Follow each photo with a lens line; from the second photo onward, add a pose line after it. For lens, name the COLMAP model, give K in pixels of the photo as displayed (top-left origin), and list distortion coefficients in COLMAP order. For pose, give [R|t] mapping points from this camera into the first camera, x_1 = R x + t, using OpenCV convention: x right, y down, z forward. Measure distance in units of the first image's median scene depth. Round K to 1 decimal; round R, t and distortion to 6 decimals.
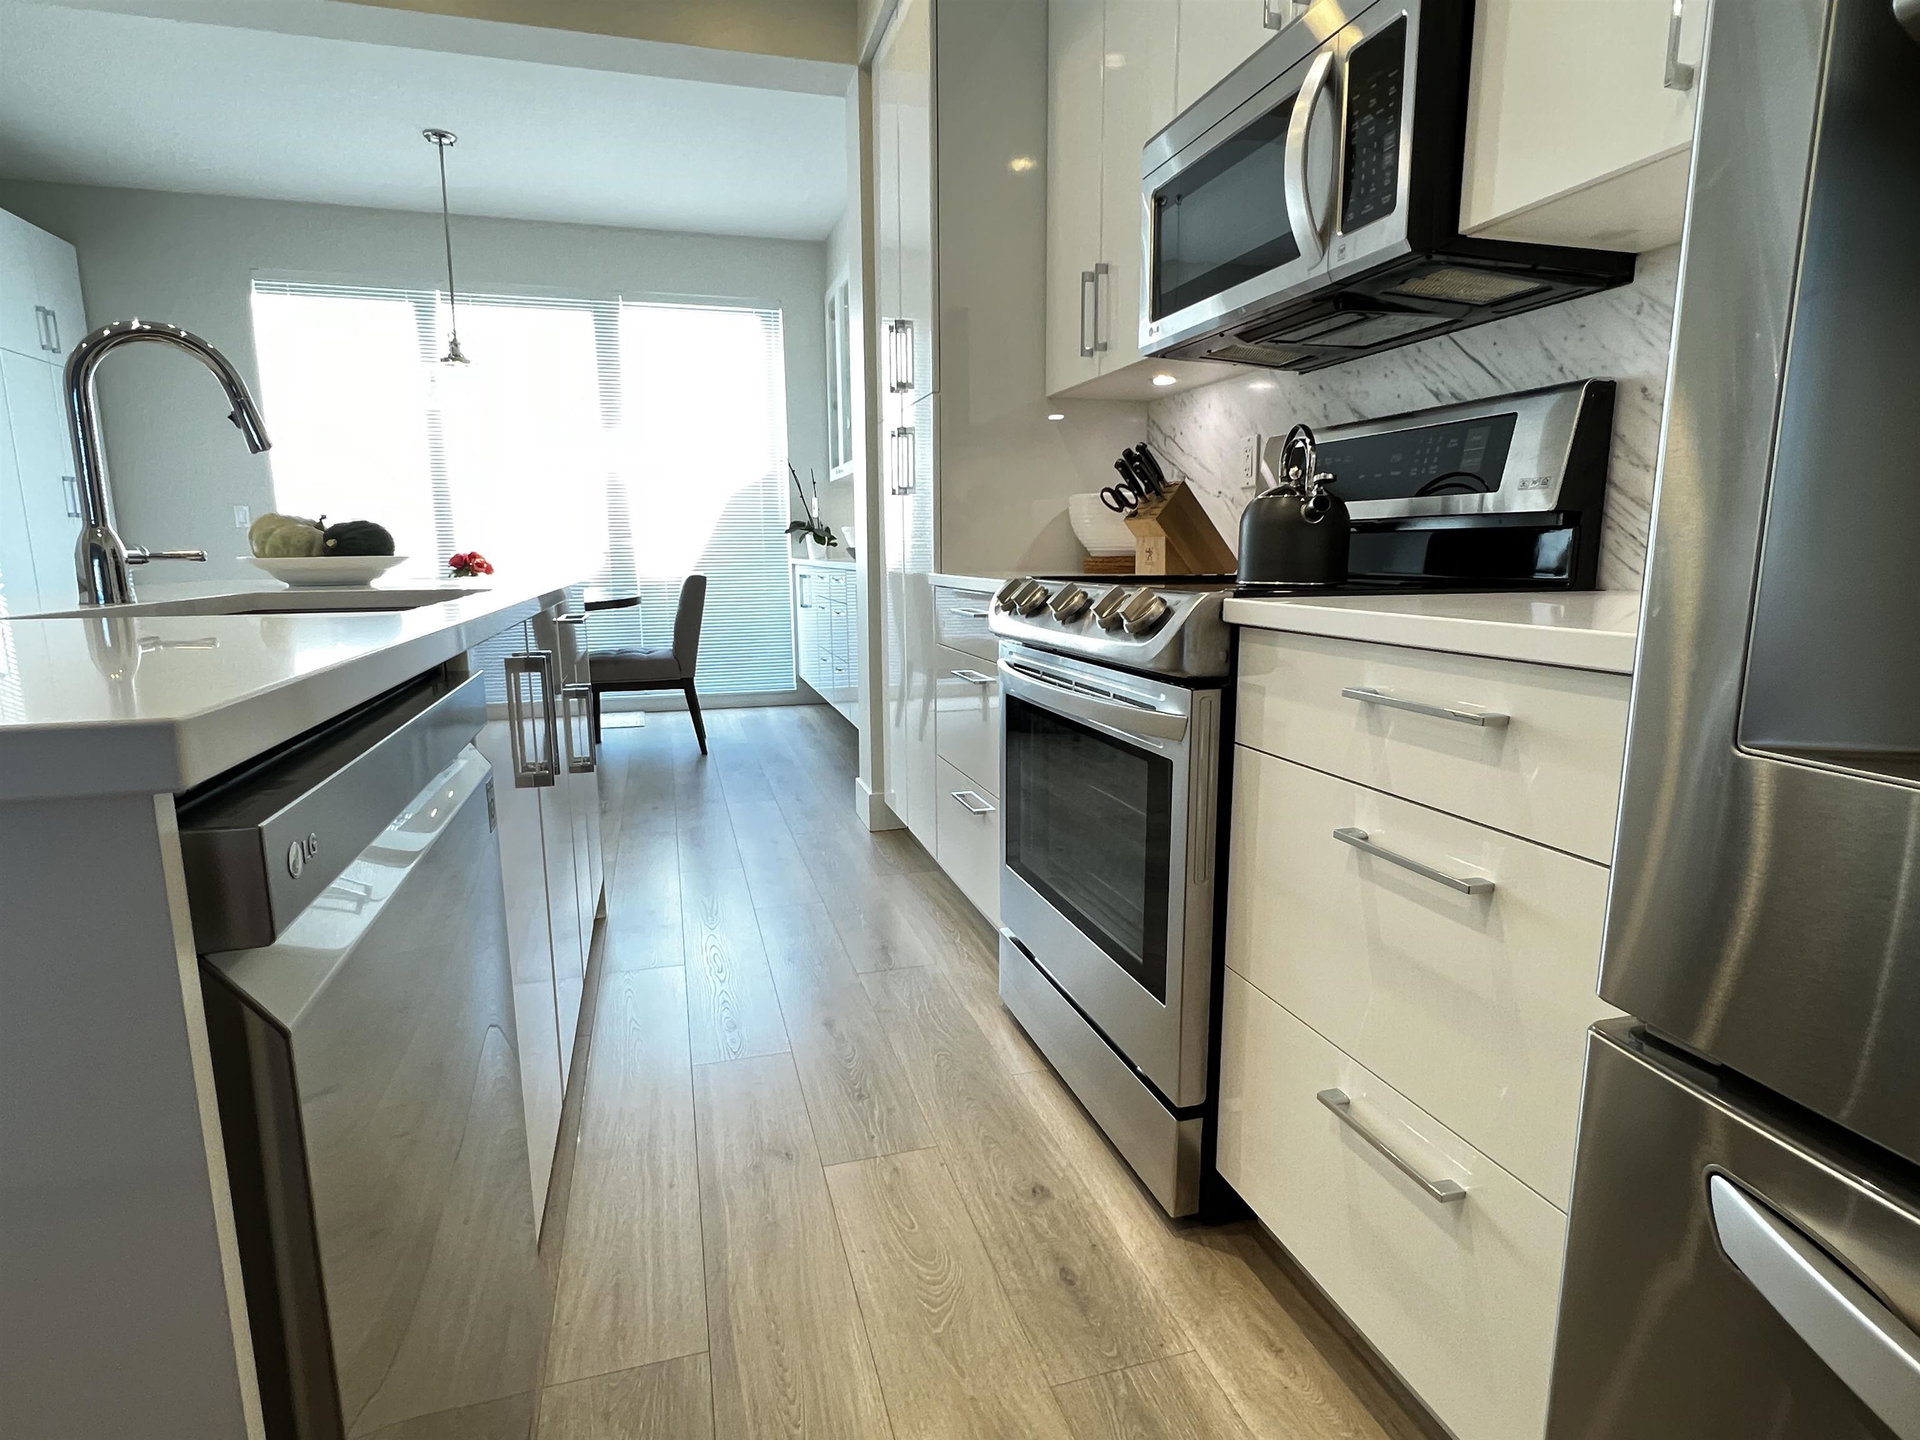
lens RADIAL K [[993.3, 0, 958.0], [0, 993.3, 720.6], [0, 0, 1]] dist [-0.003096, 0.000656]
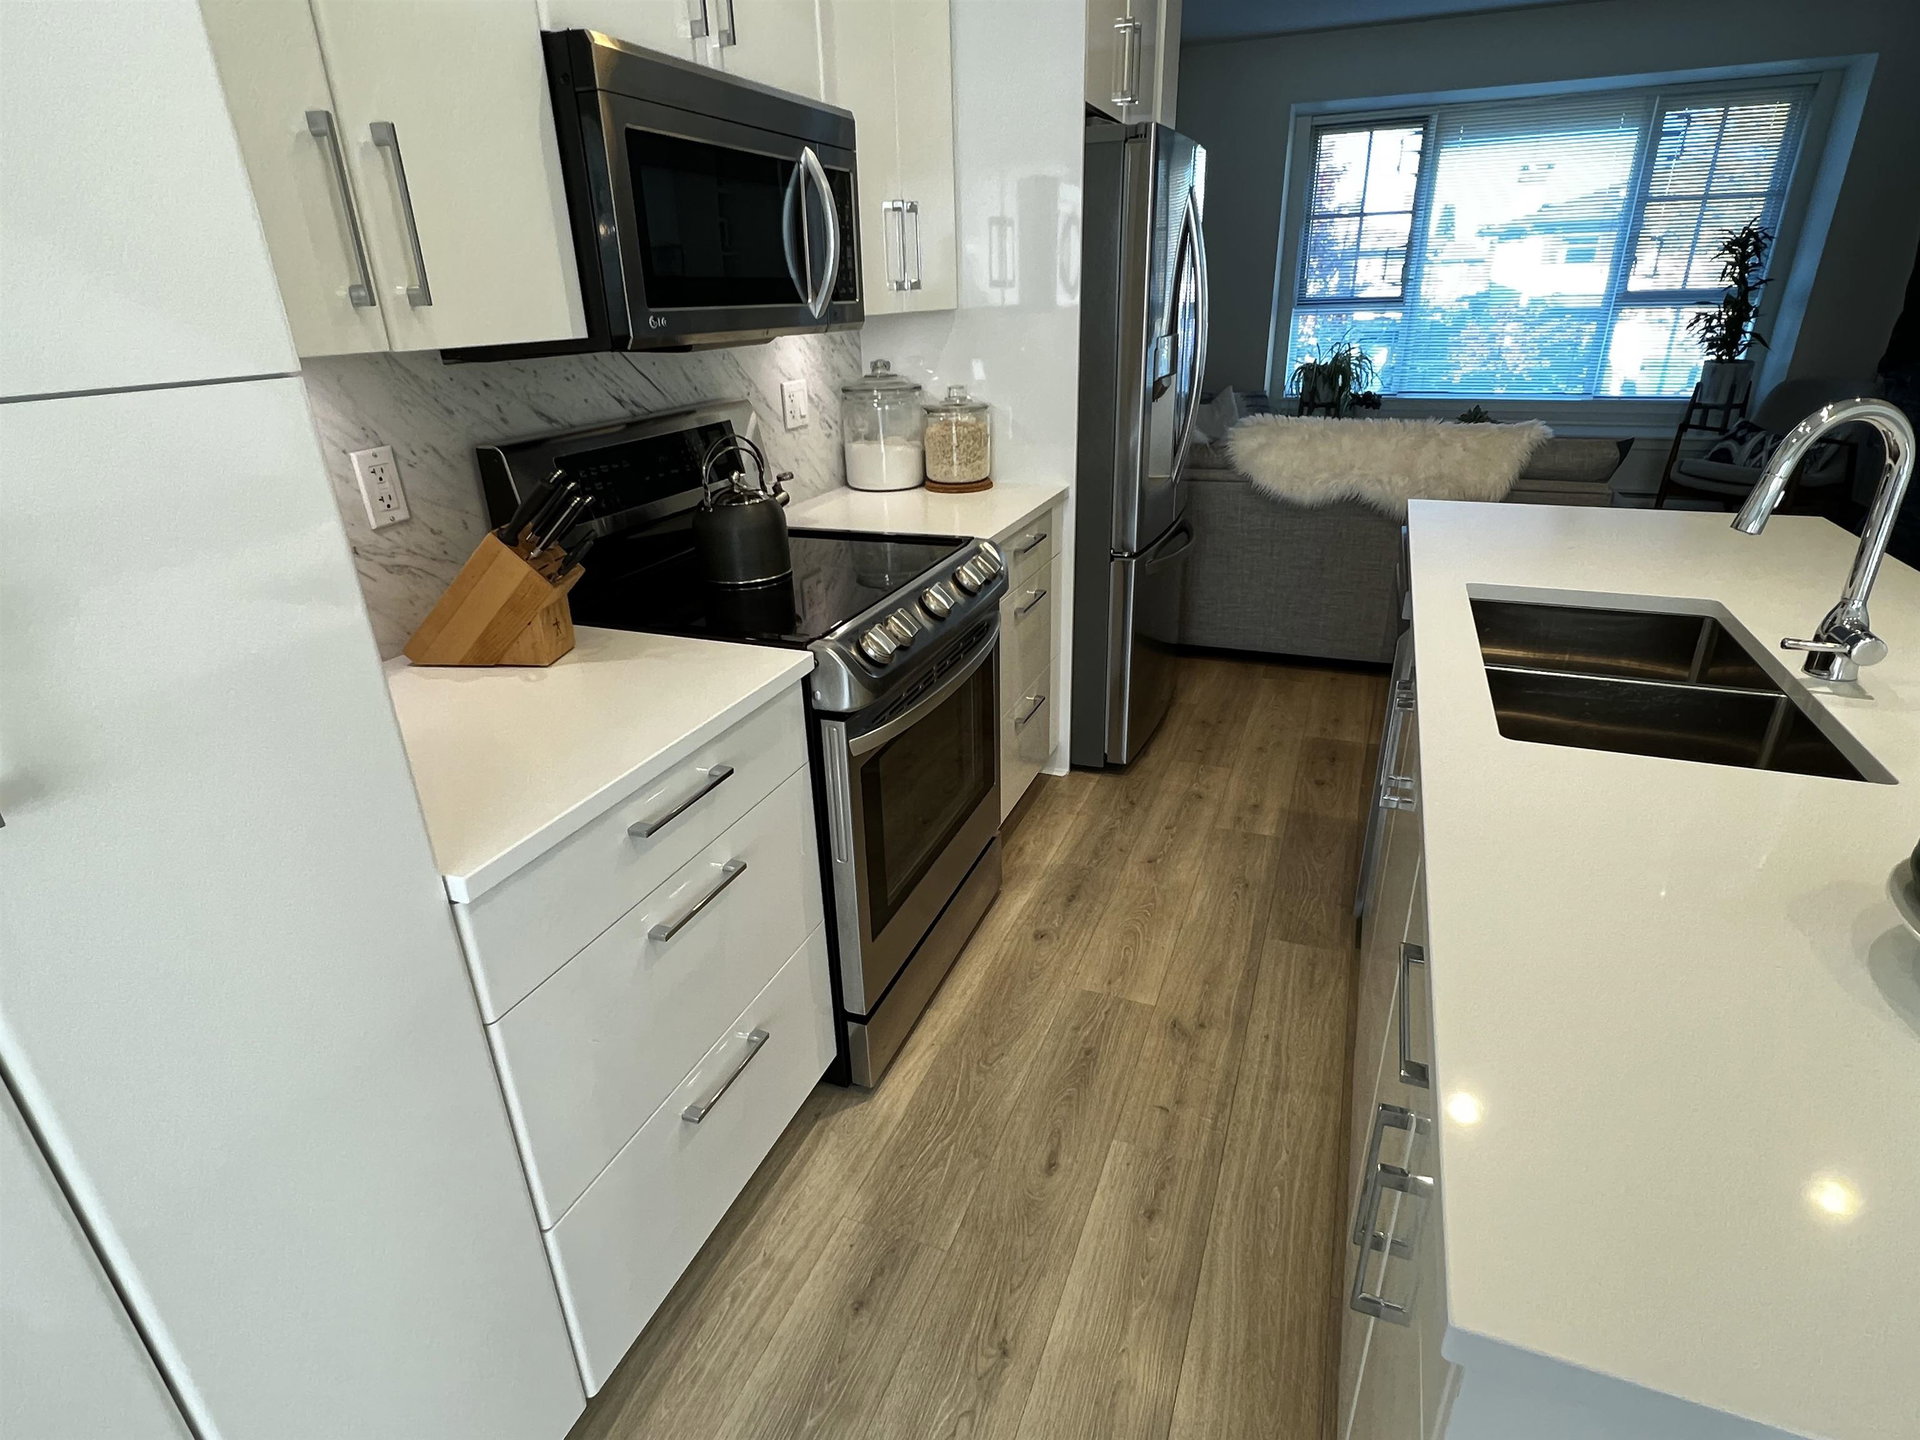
lens RADIAL K [[993.3, 0, 953.5], [0, 993.3, 719.3], [0, 0, 1]] dist [-0.003096, 0.000656]
pose [[-0.782761, -0.222959, 0.581012, -0.635675], [0.136381, 0.849466, 0.509713, -0.620188], [-0.607195, 0.478222, -0.634521, 1.889197]]
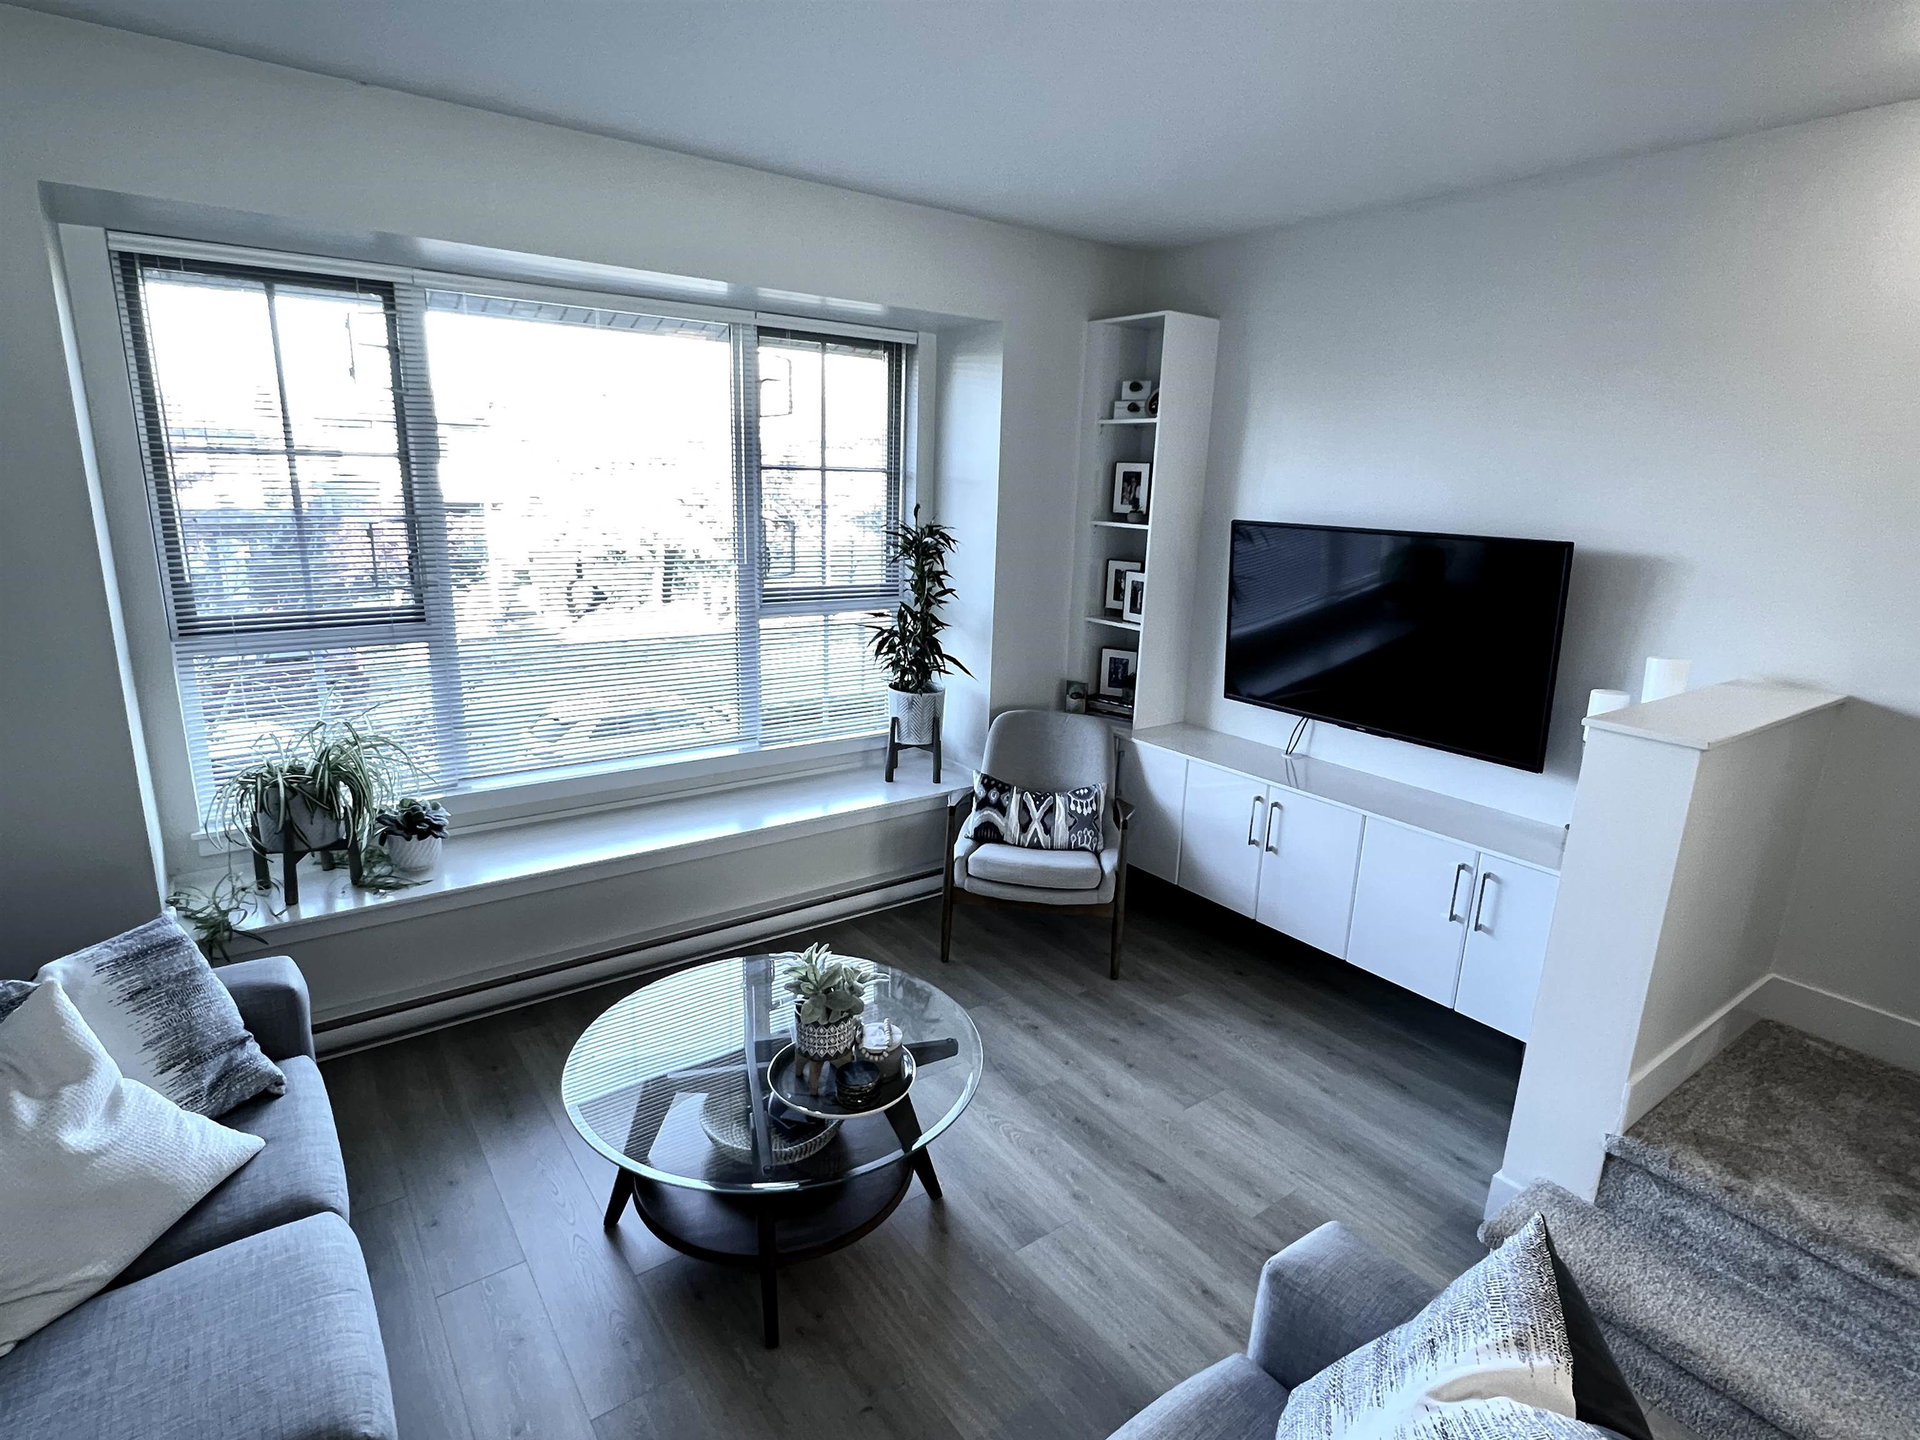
lens RADIAL K [[993.3, 0, 957.6], [0, 993.3, 722.1], [0, 0, 1]] dist [-0.003096, 0.000656]
pose [[-0.940816, 0.058453, -0.333839, 0.394277], [-0.084149, 0.913883, 0.397161, -0.467692], [0.328305, 0.401747, -0.854877, -0.555042]]
